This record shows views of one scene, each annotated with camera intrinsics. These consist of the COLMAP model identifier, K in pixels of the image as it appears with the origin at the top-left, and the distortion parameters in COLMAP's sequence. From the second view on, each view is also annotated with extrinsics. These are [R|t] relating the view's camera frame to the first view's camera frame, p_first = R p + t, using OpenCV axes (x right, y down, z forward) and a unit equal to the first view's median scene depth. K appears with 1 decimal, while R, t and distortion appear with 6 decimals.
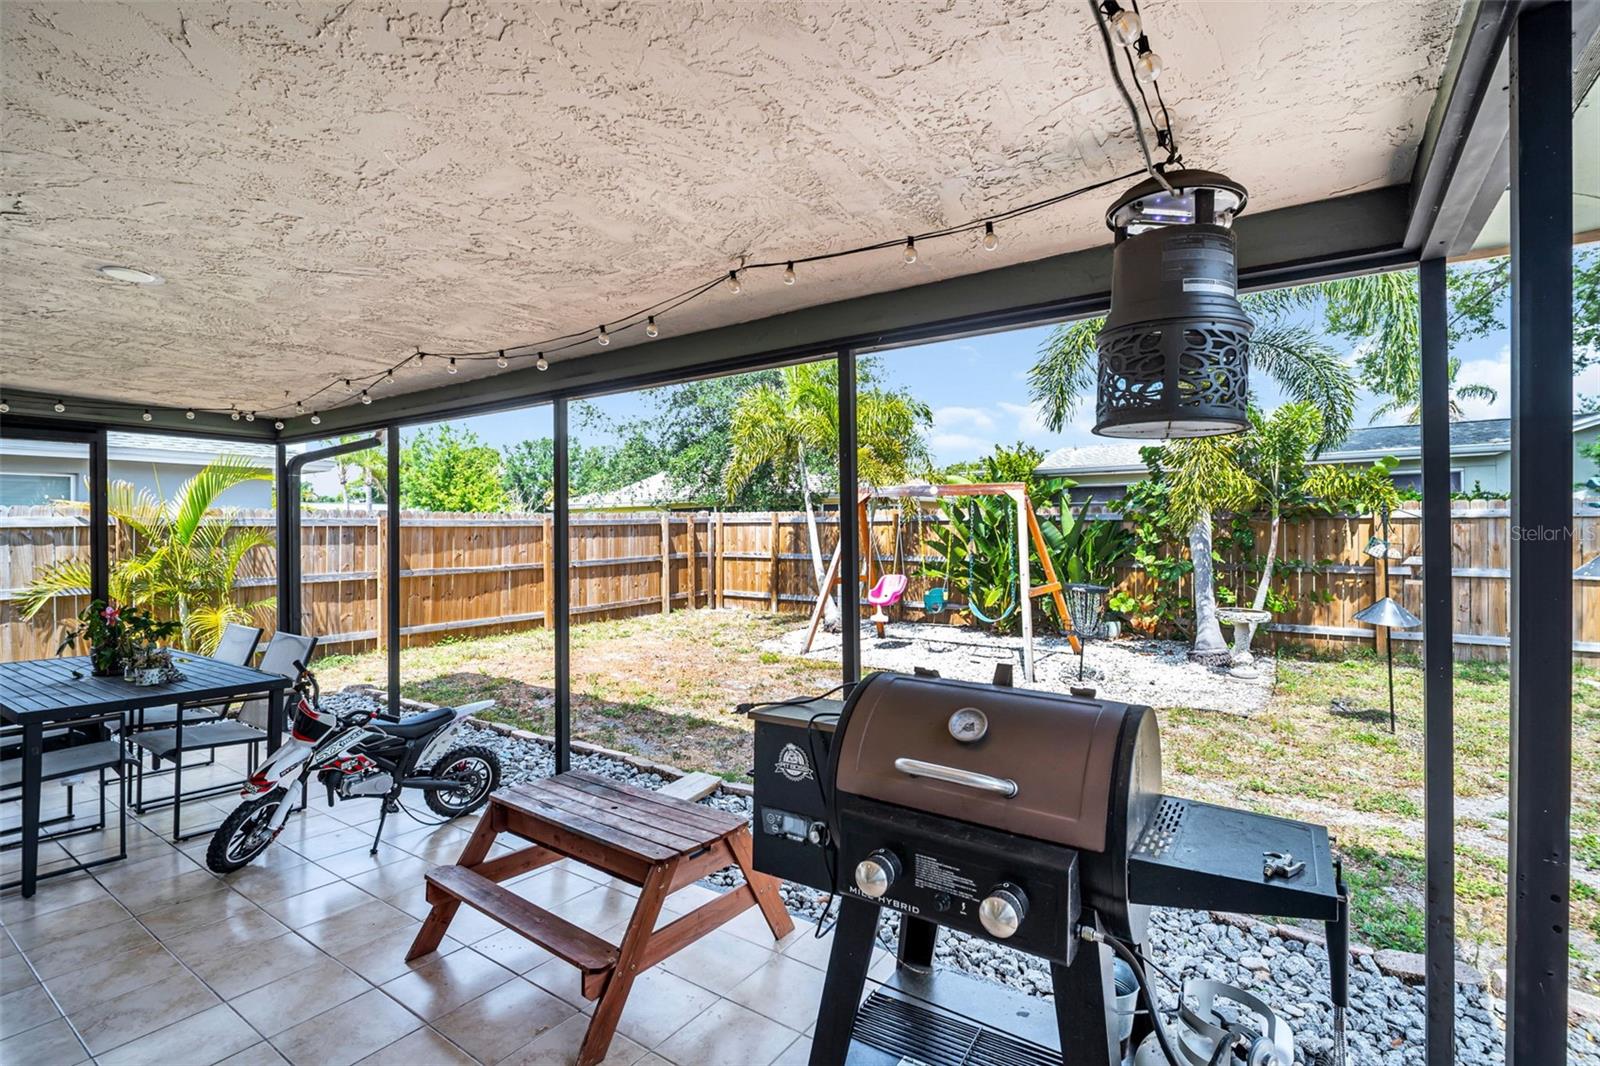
lens RADIAL K [[738.6, 0, 808.6], [0, 738.6, 522.6], [0, 0, 1]] dist [-0.004817, -0.000378]
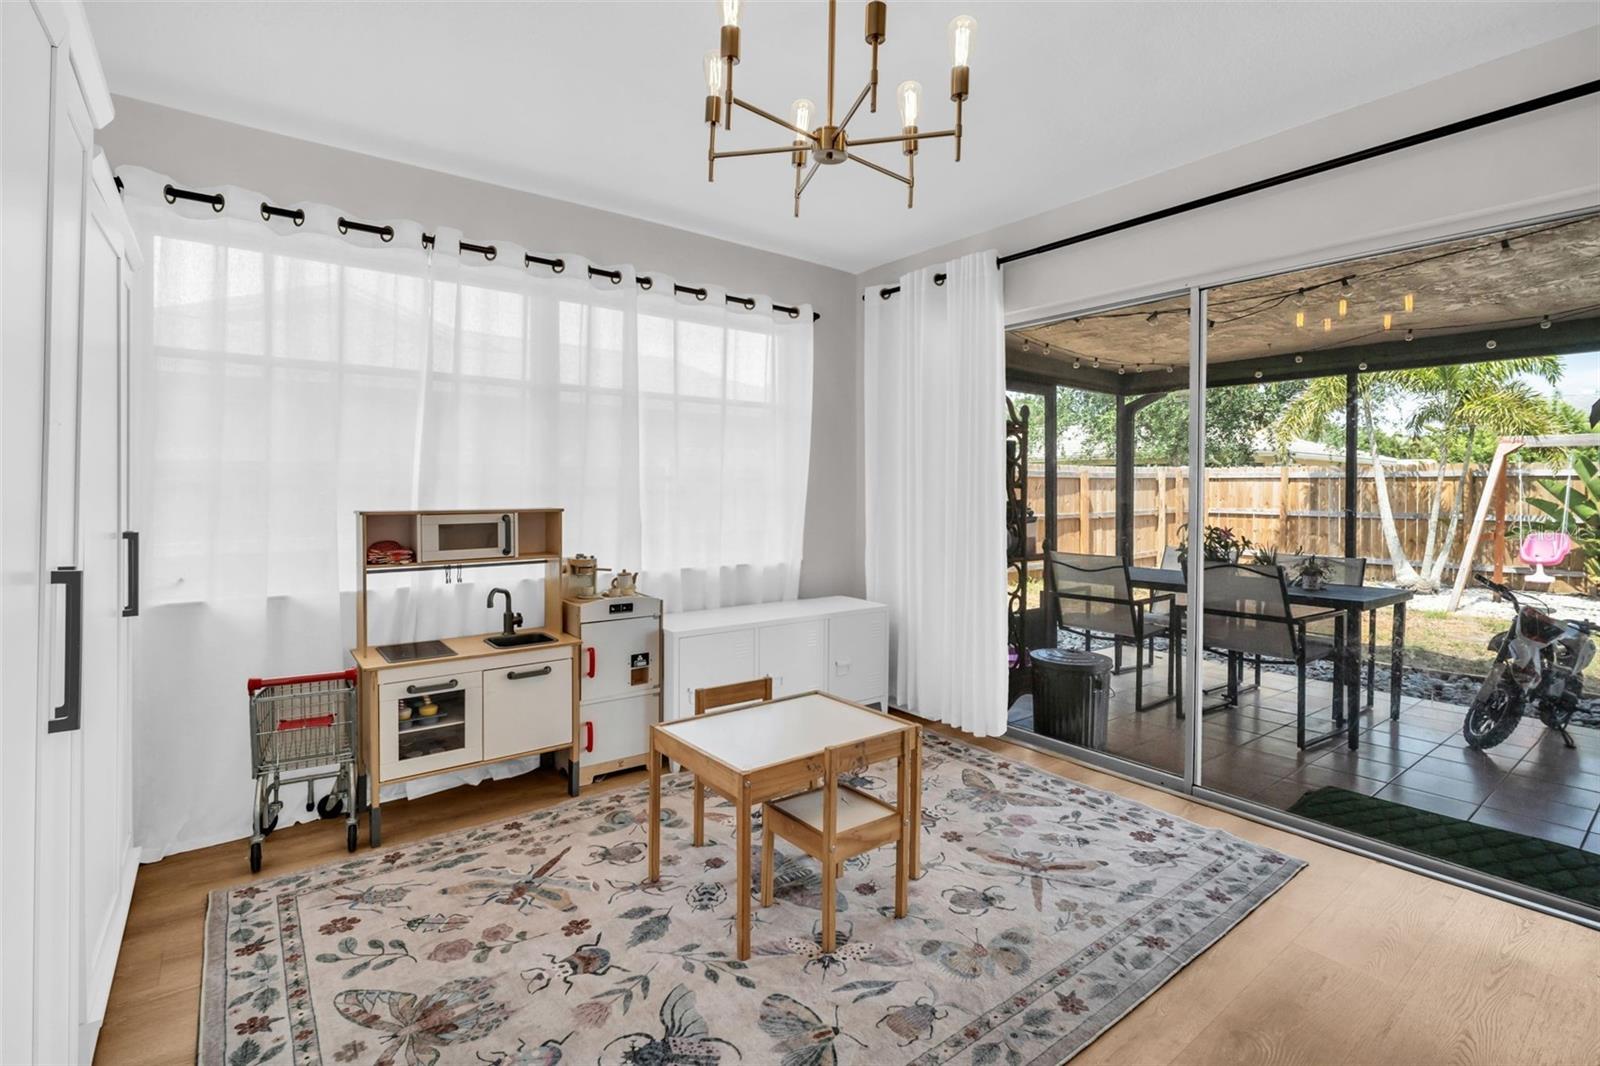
lens RADIAL K [[744.3, 0, 807.7], [0, 744.3, 503.8], [0, 0, 1]] dist [-0.003292, -0.000541]
pose [[0.952067, 0.012015, -0.305653, -0.337826], [-0.005034, 0.999708, 0.023615, 0.014123], [0.305847, -0.020945, 0.951850, -0.101390]]
